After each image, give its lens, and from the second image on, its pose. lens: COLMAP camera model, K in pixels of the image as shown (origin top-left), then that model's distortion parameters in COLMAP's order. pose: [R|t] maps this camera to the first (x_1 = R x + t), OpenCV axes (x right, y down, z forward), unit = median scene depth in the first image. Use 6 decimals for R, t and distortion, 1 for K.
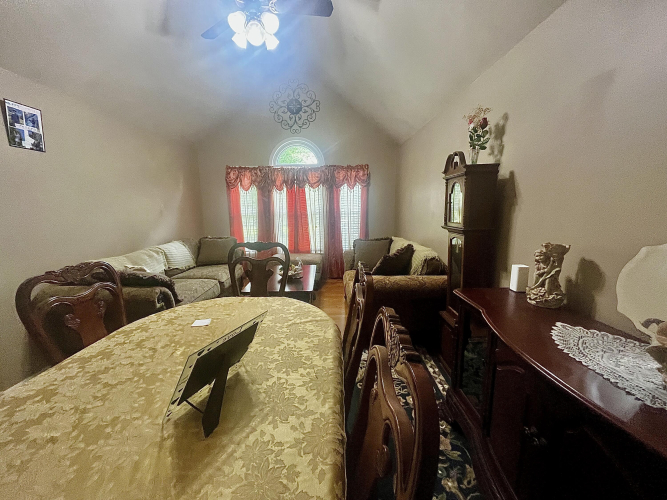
lens RADIAL K [[262.2, 0, 332.9], [0, 262.2, 247.0], [0, 0, 1]] dist [-0.000300, -0.000029]
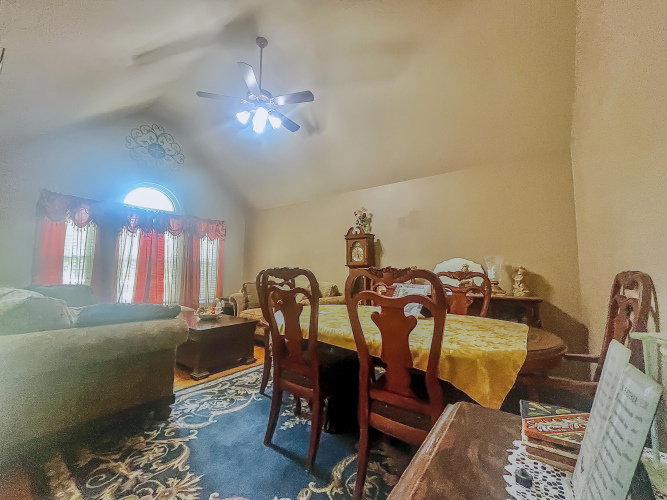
lens RADIAL K [[270.5, 0, 331.7], [0, 270.5, 249.2], [0, 0, 1]] dist [-0.000666, -0.000137]
pose [[0.668037, 0.089960, 0.738670, -0.413799], [0.085837, 0.976723, -0.196580, 0.068900], [-0.739161, 0.194728, 0.644765, -0.054080]]
